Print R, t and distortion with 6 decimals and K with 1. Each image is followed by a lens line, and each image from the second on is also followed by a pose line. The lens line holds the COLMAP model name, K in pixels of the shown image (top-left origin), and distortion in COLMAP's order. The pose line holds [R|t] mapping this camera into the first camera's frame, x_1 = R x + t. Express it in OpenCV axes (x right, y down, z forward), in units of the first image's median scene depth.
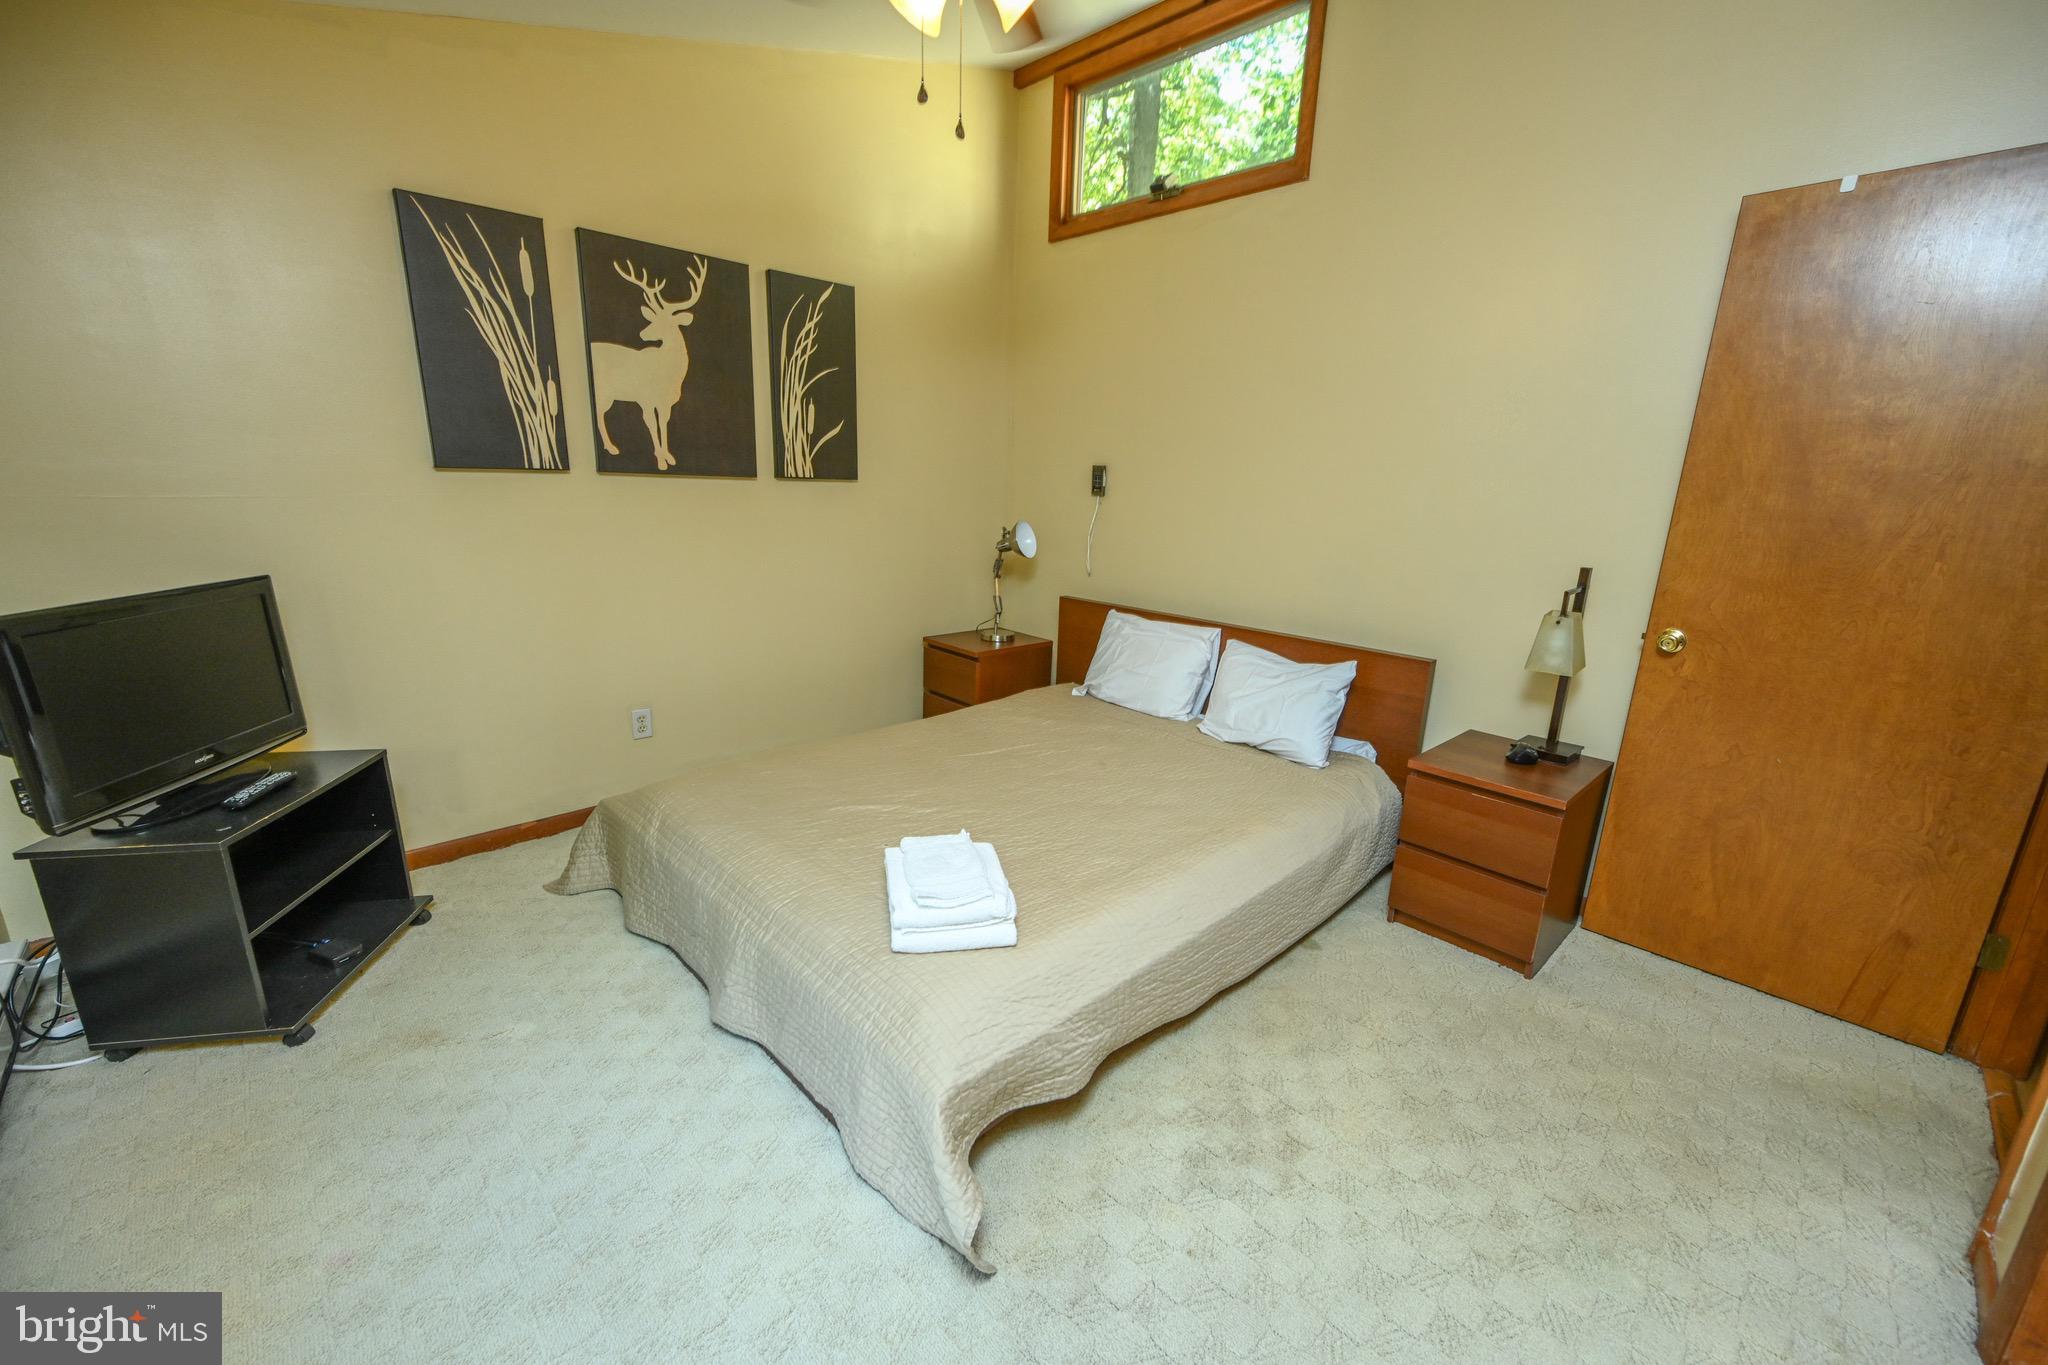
lens RADIAL K [[806.5, 0, 1027.8], [0, 806.5, 682.7], [0, 0, 1]] dist [-0.001377, 0.000279]
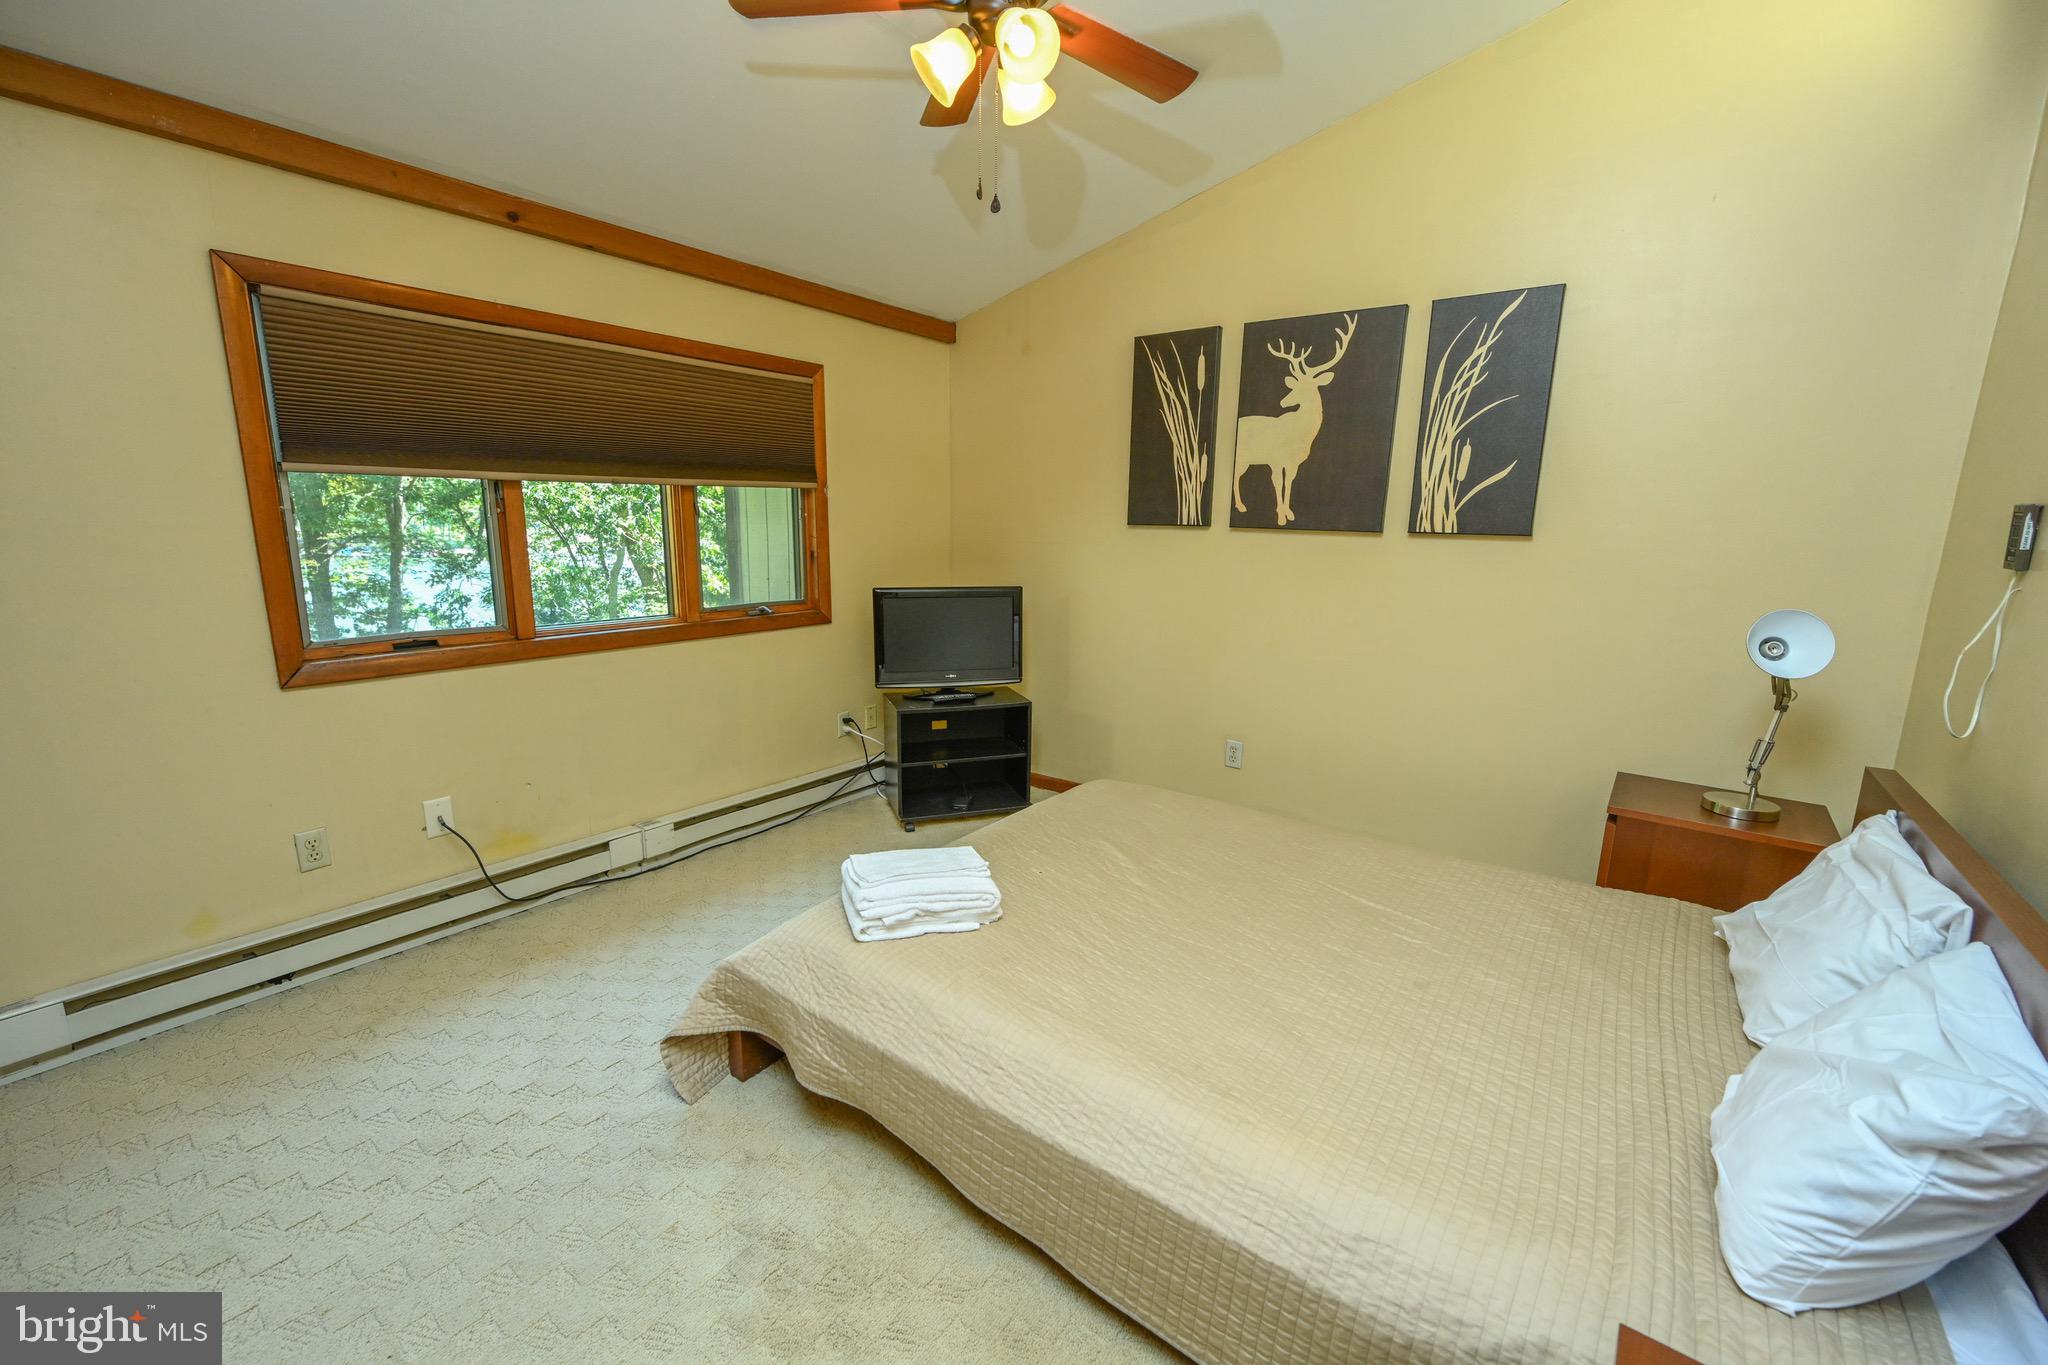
lens RADIAL K [[806.5, 0, 985.0], [0, 806.5, 670.5], [0, 0, 1]] dist [-0.001377, 0.000279]
pose [[0.152358, 0.159705, -0.975337, 0.564114], [-0.255769, 0.959610, 0.117176, -0.108404], [0.954657, 0.231608, 0.187052, 0.488362]]
